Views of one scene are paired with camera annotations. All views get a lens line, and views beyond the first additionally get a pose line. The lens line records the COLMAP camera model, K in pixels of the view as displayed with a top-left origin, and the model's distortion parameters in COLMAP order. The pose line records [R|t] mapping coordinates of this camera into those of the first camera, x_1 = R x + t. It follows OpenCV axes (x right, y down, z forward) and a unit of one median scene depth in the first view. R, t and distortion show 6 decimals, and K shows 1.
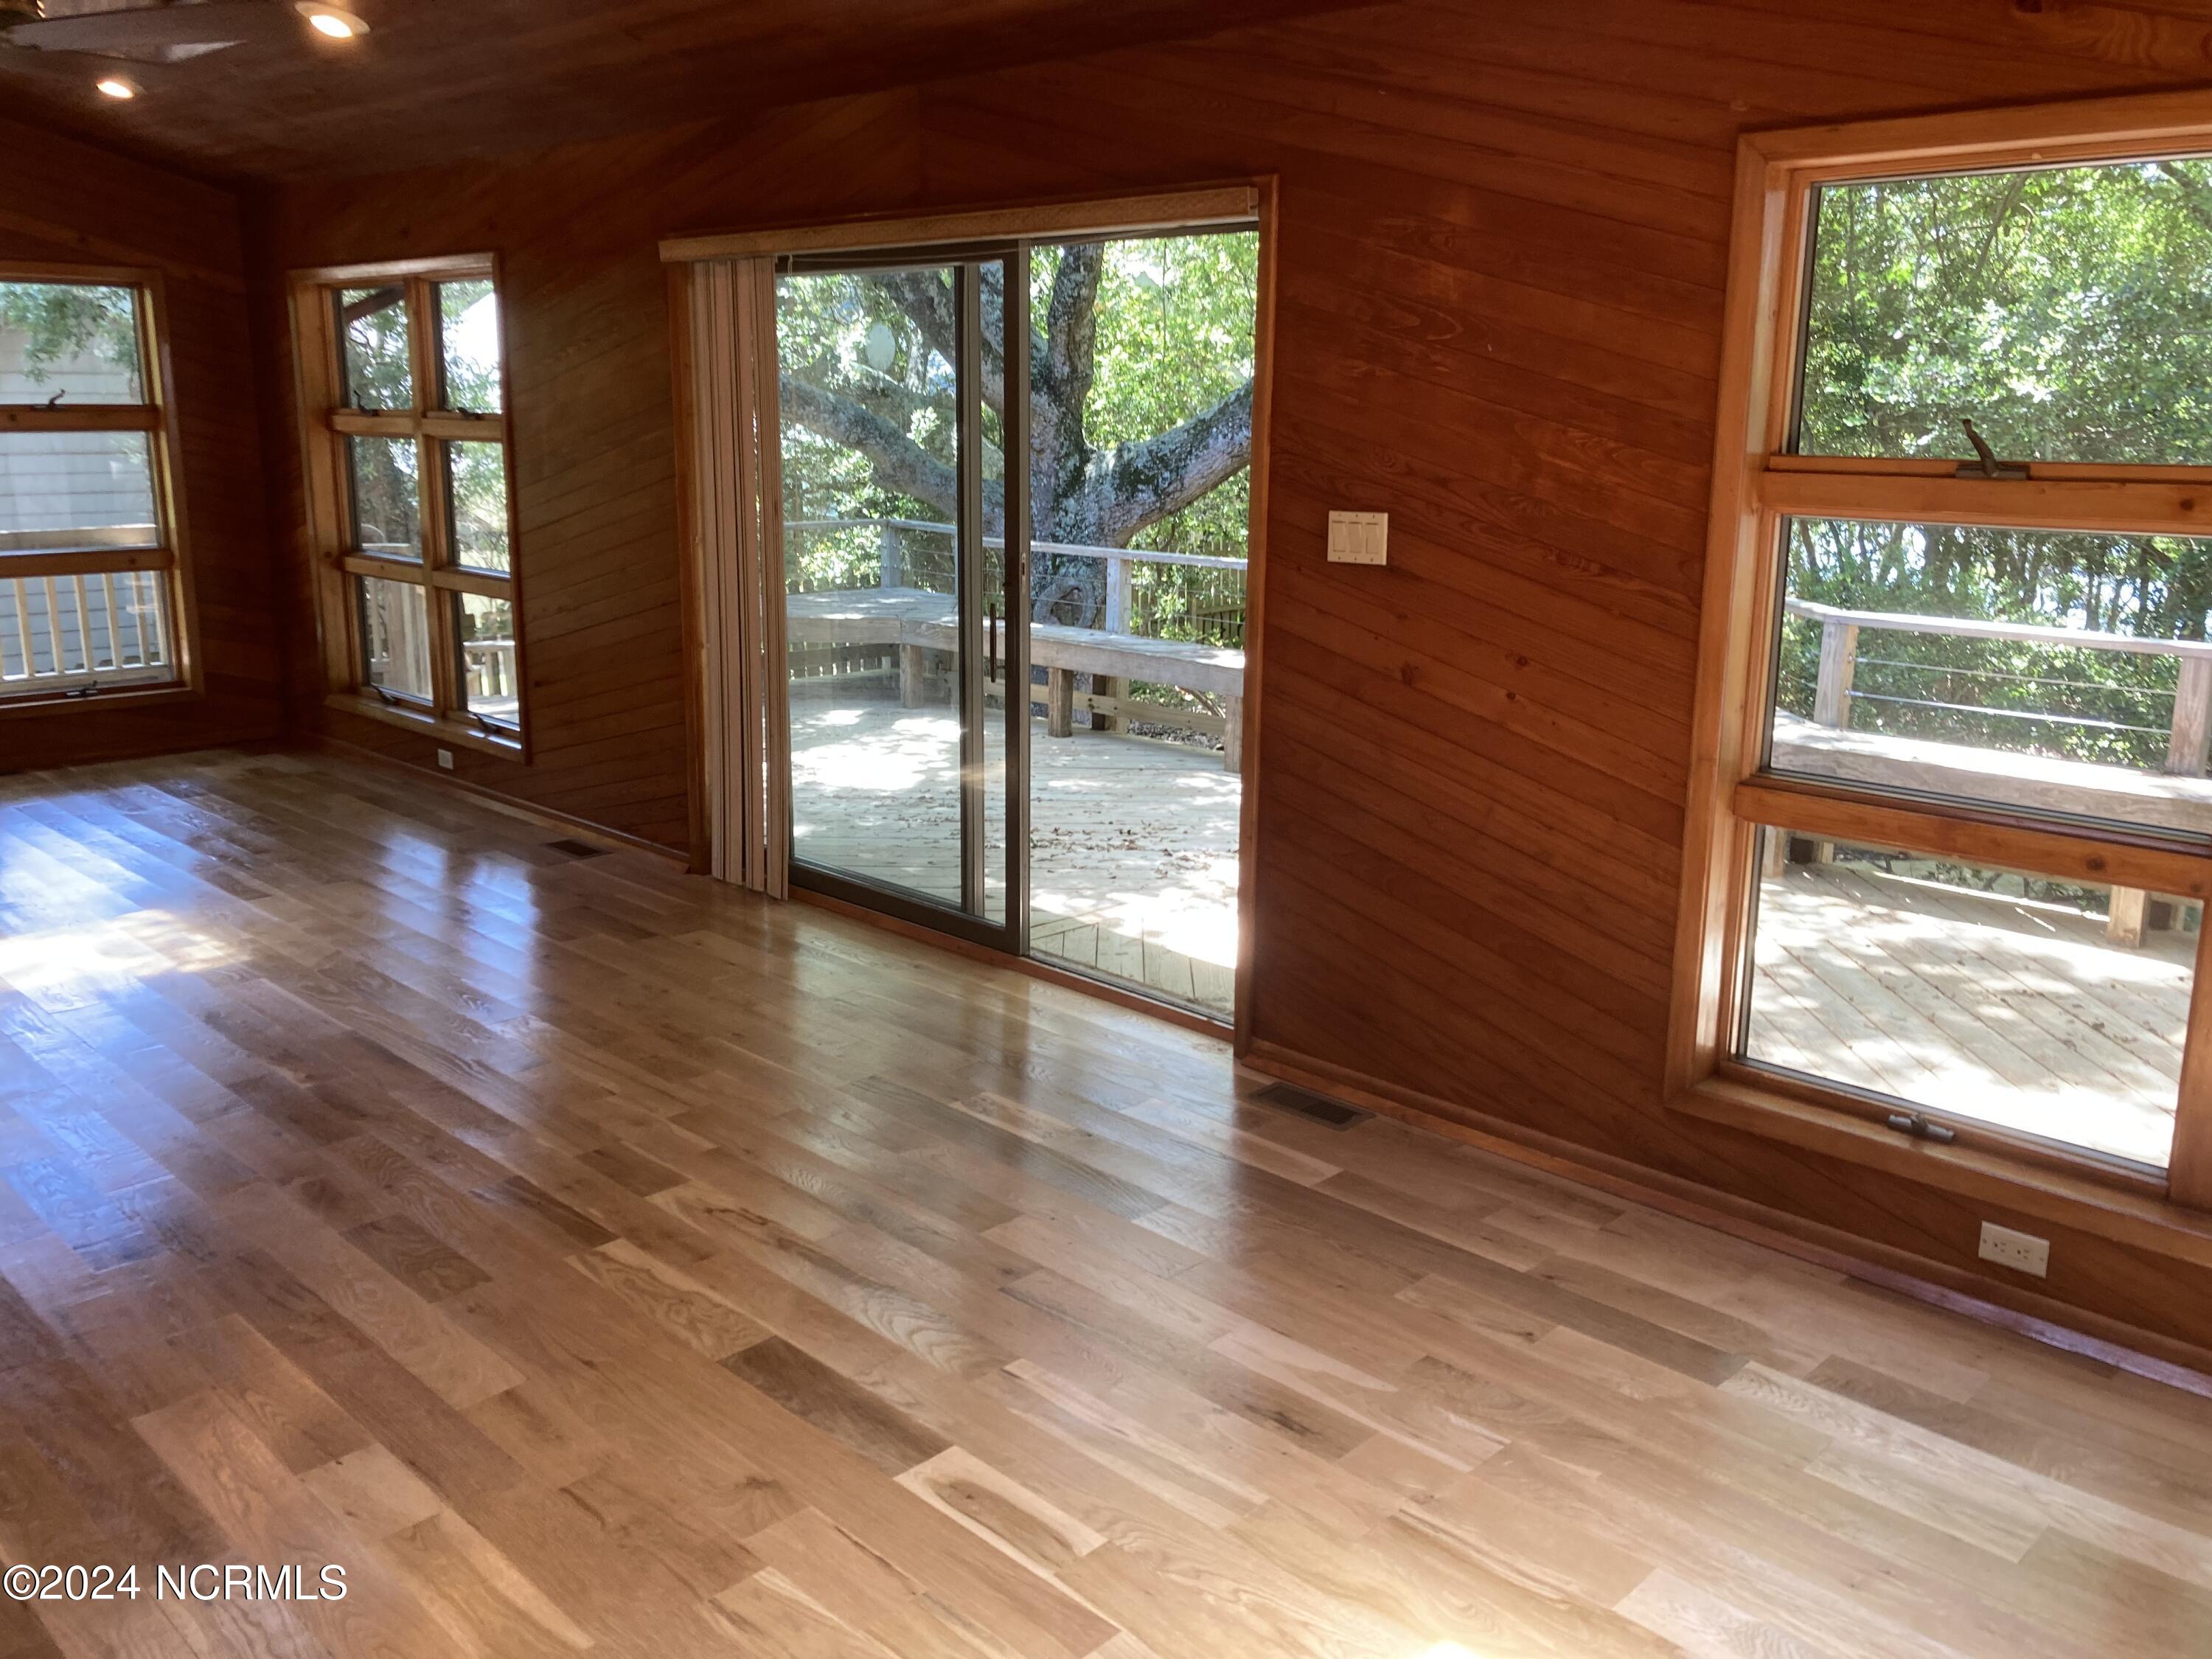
lens RADIAL K [[1813.5, 0, 1102.5], [0, 1813.5, 782.3], [0, 0, 1]] dist [0.046292, -0.000063]
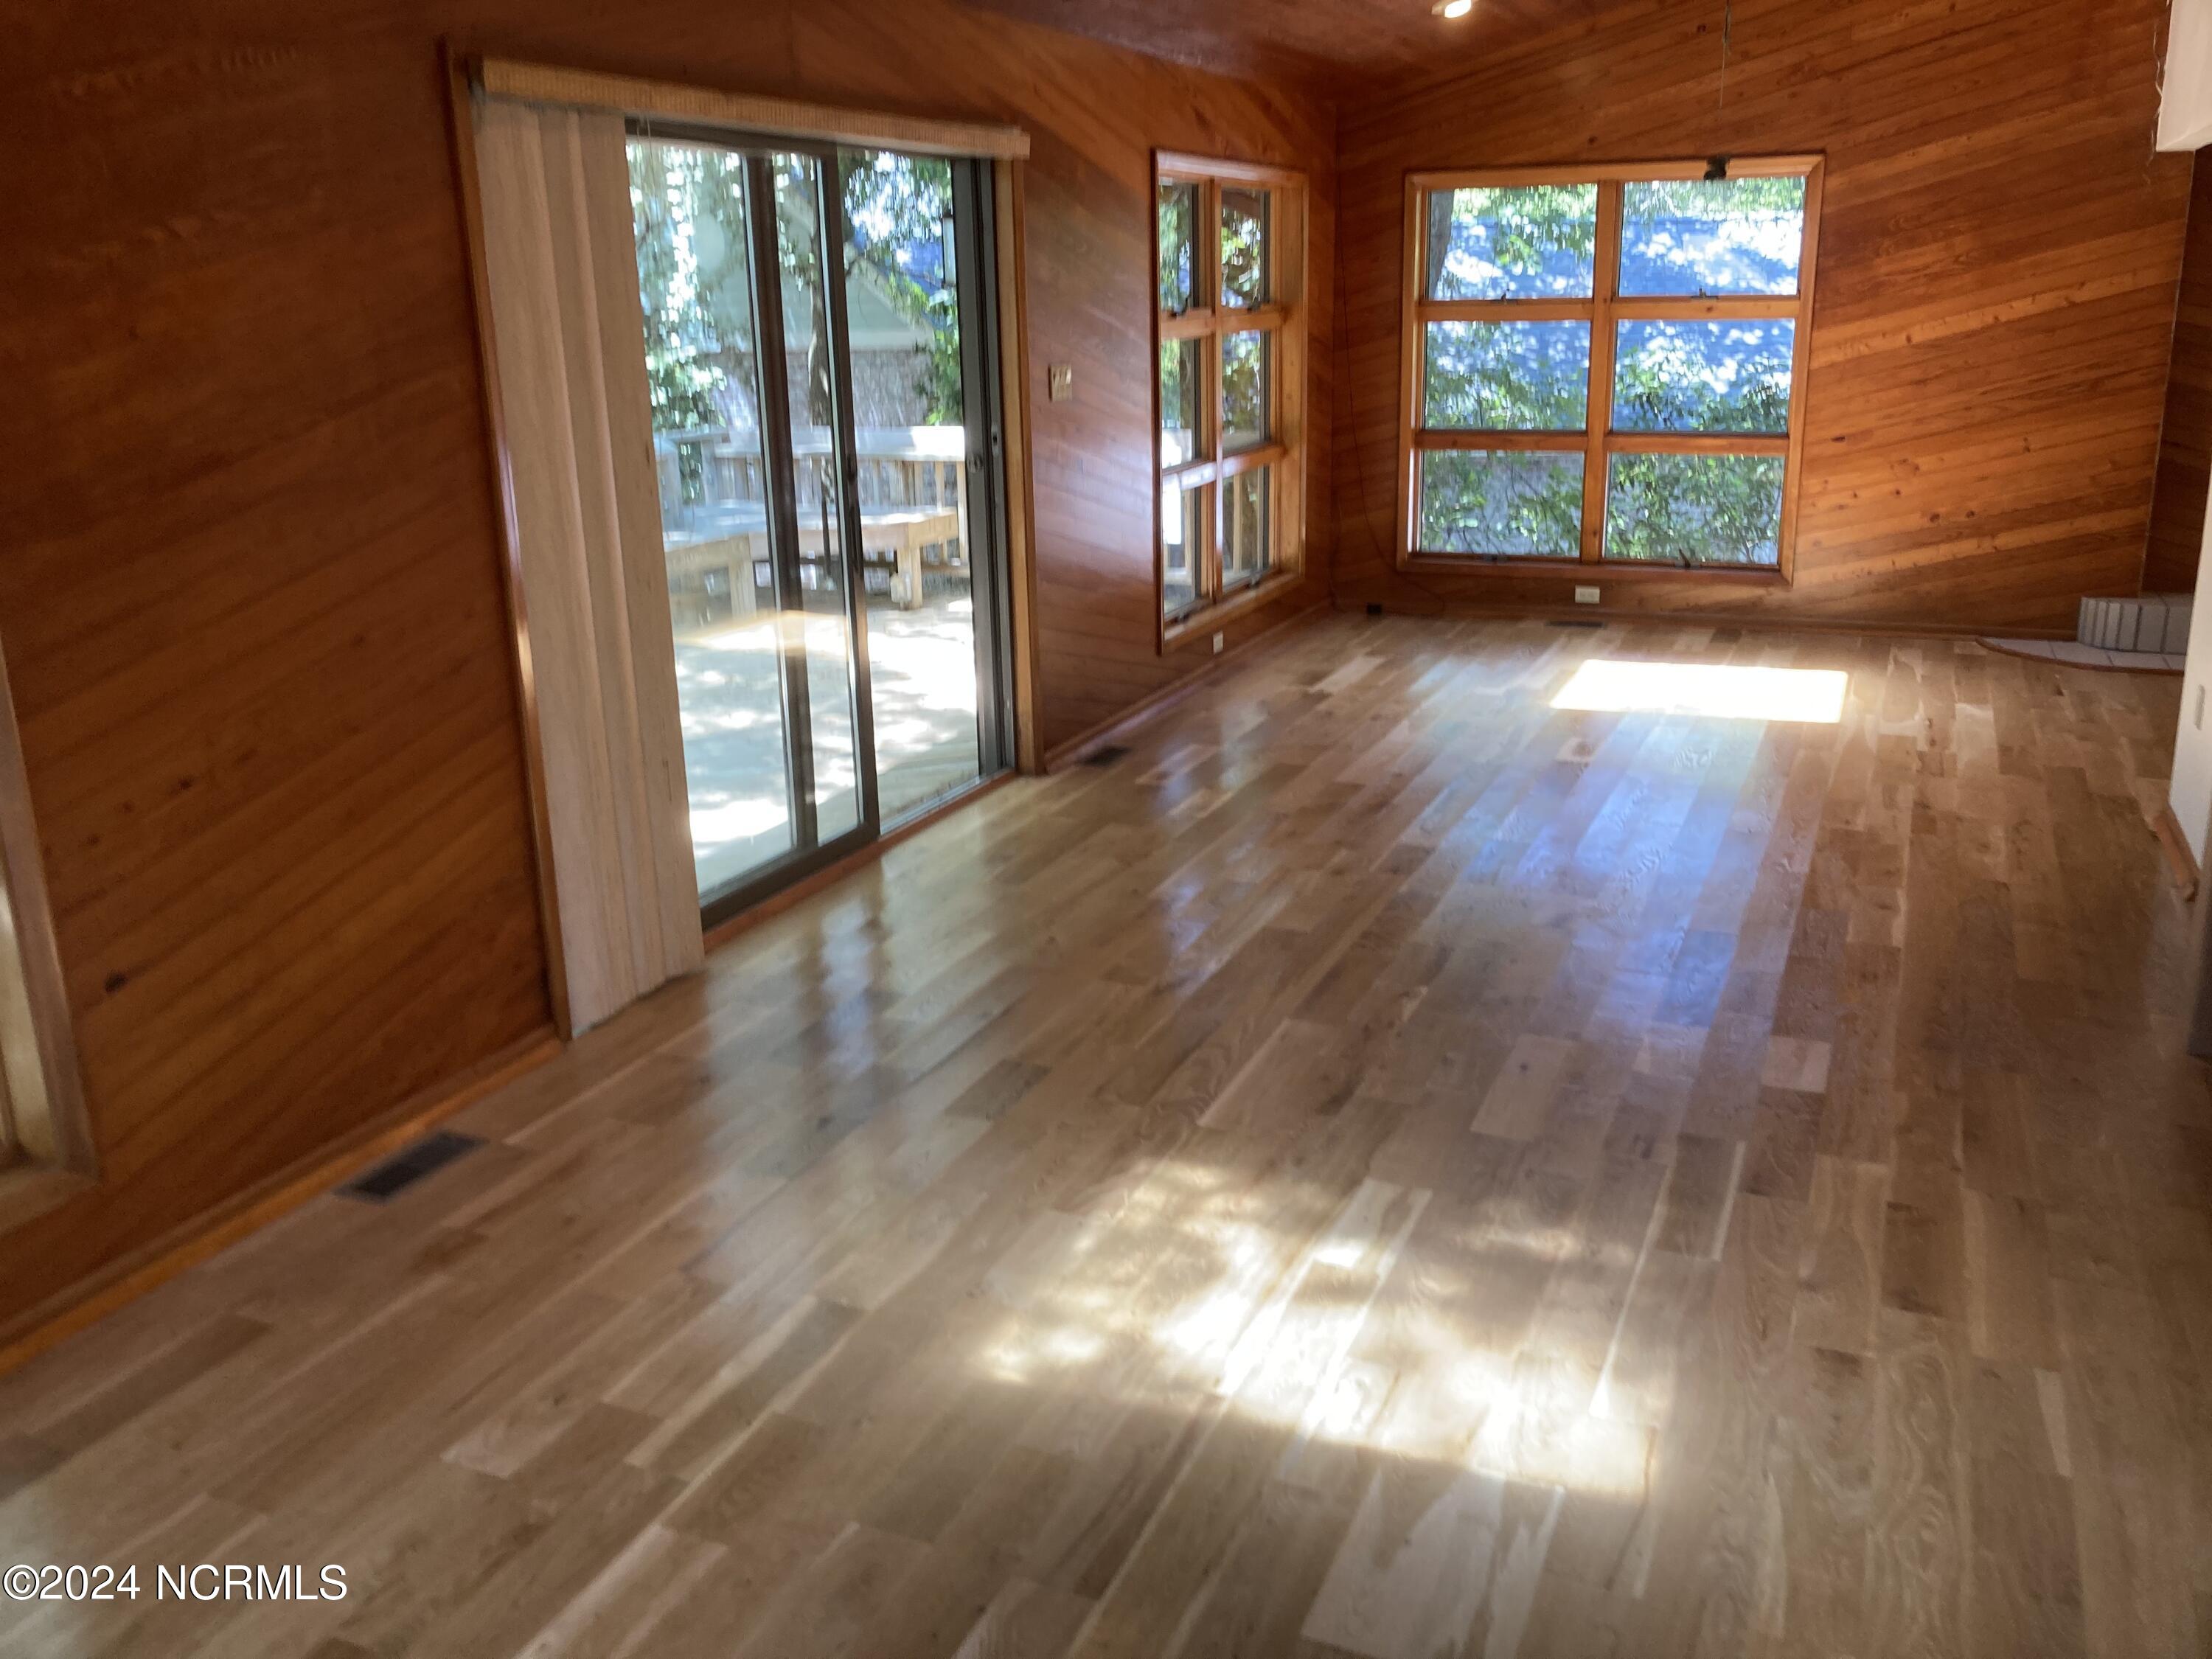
lens RADIAL K [[1856.2, 0, 1112.3], [0, 1856.2, 815.6], [0, 0, 1]] dist [0.009259, -0.006187]
pose [[-0.366123, -0.254294, 0.895147, -0.951448], [0.216978, 0.912095, 0.347855, -0.234875], [-0.904917, 0.321585, -0.278762, 1.066065]]
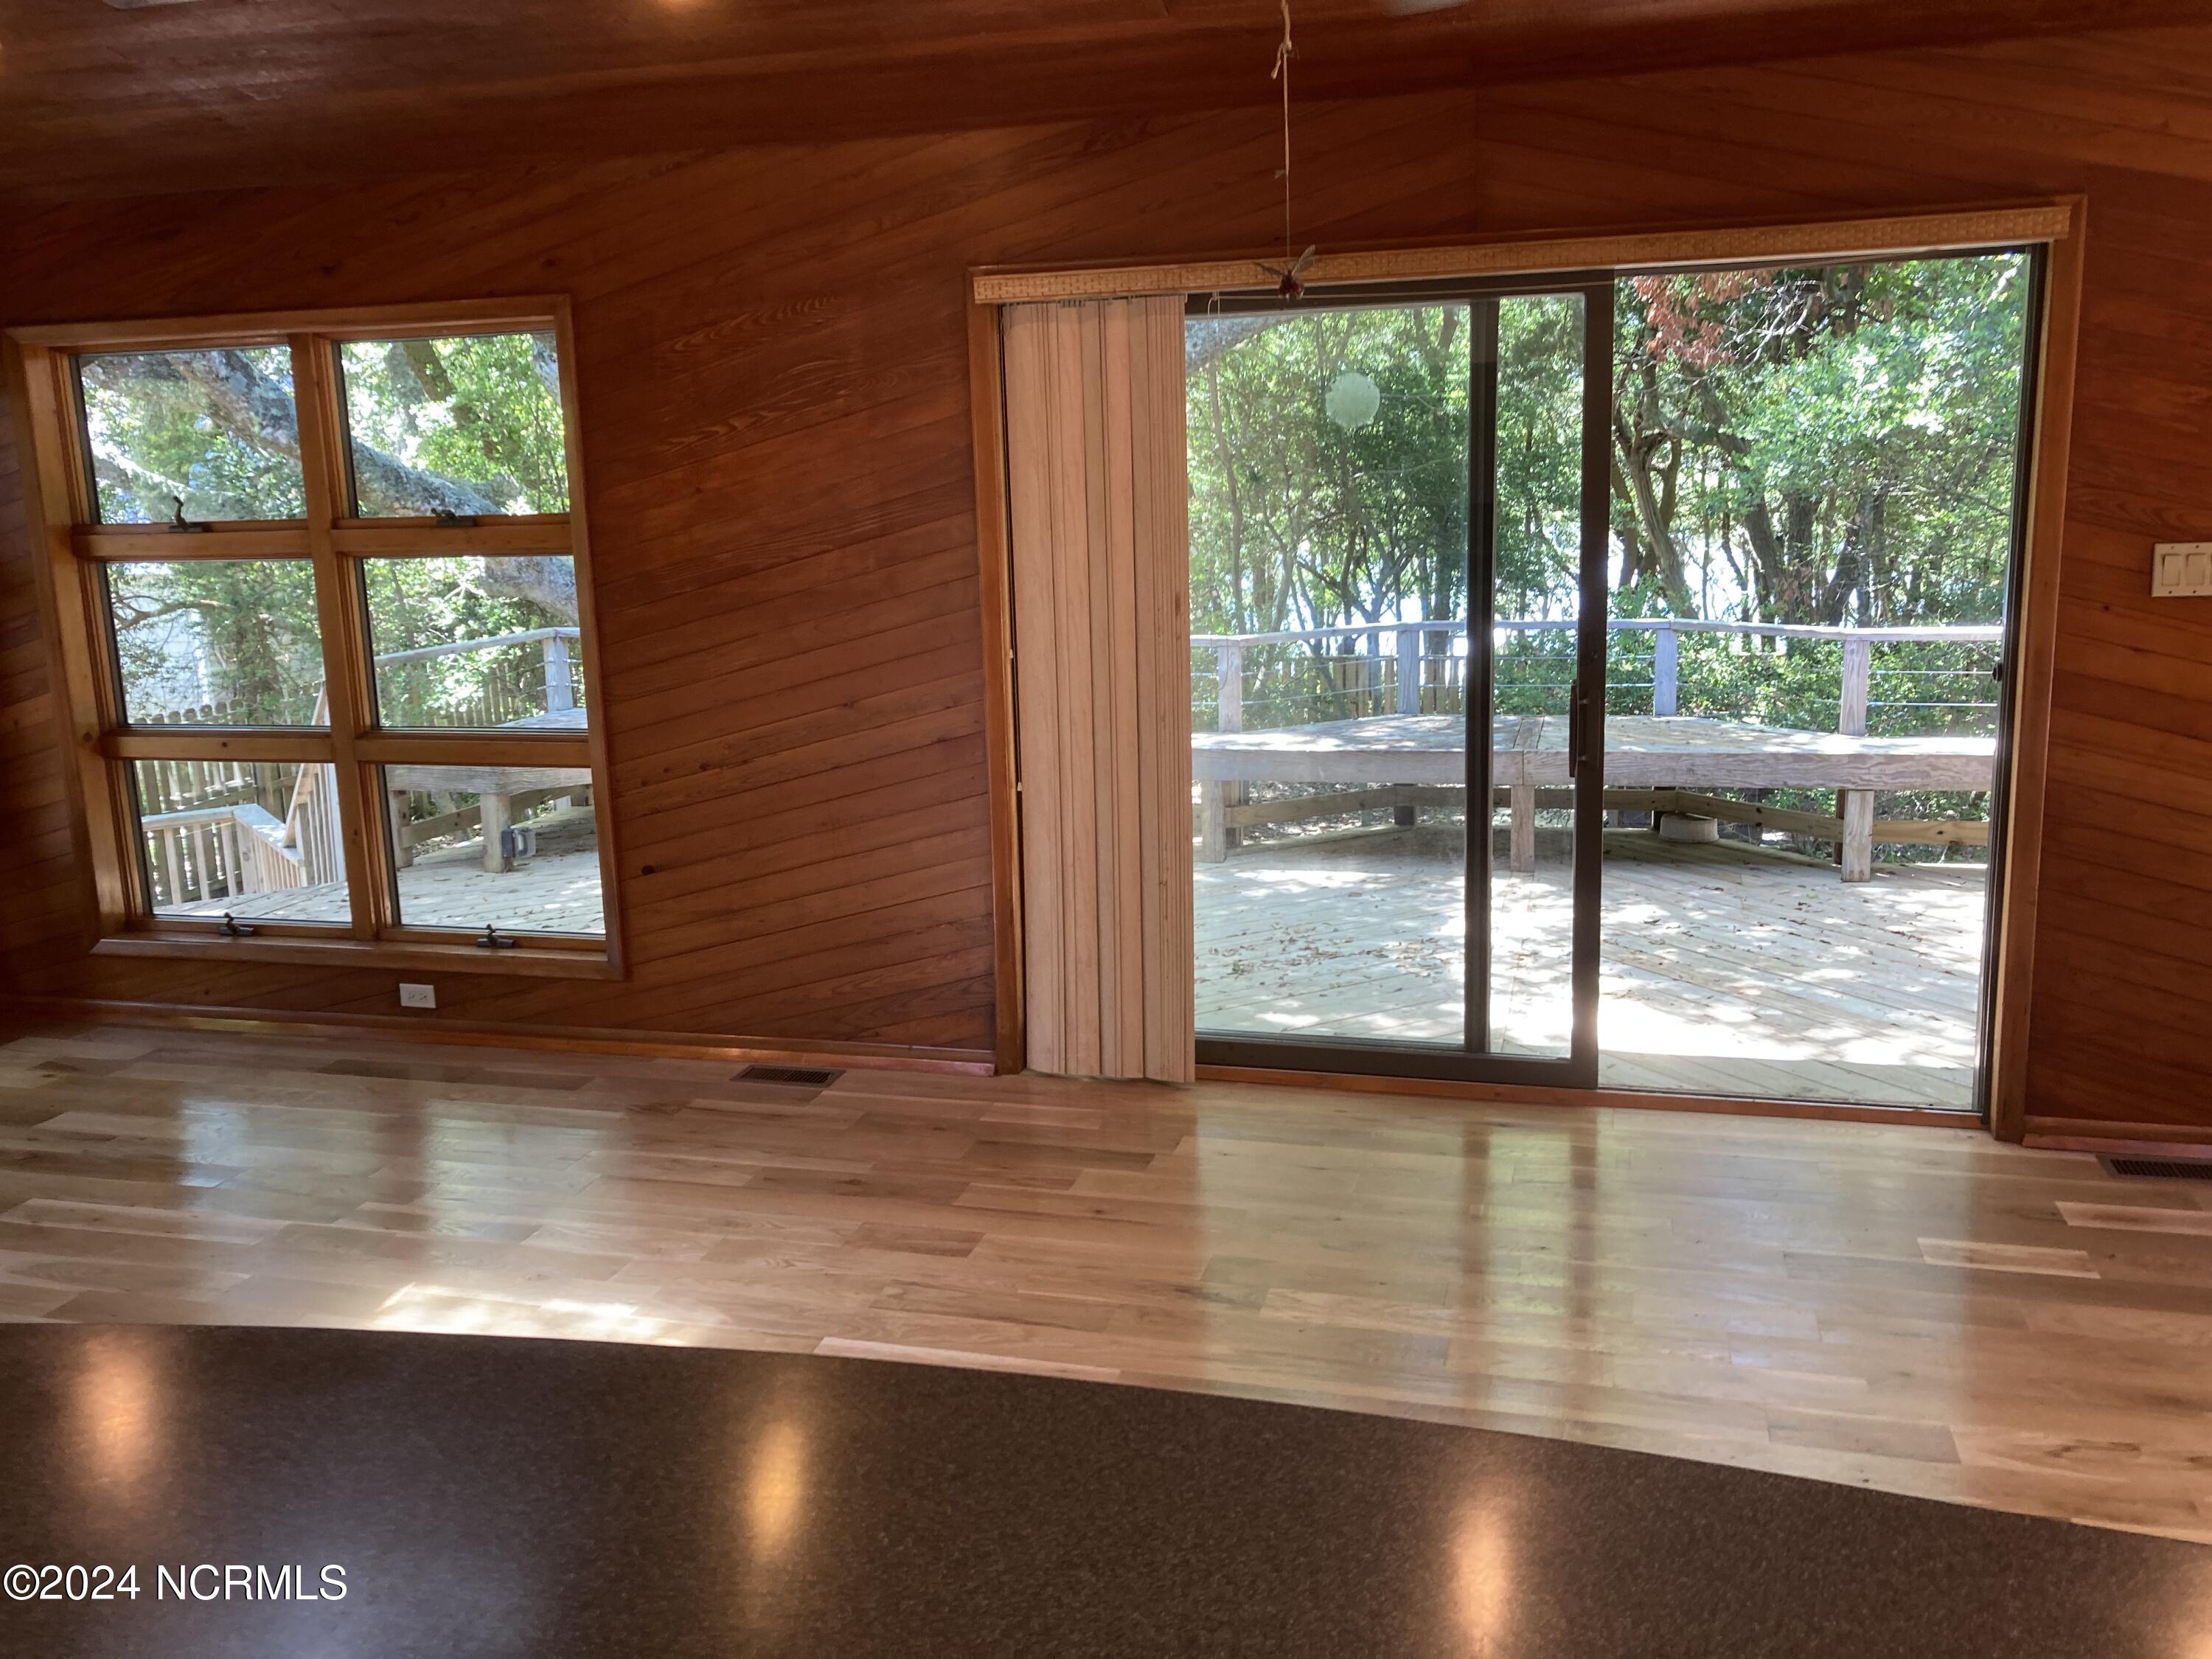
lens RADIAL K [[1856.2, 0, 1112.3], [0, 1856.2, 815.6], [0, 0, 1]] dist [0.009259, -0.006187]
pose [[0.876530, -0.128727, 0.463814, -0.589190], [0.140374, 0.990053, 0.009495, -0.067475], [-0.460423, 0.056785, 0.885882, 0.281947]]
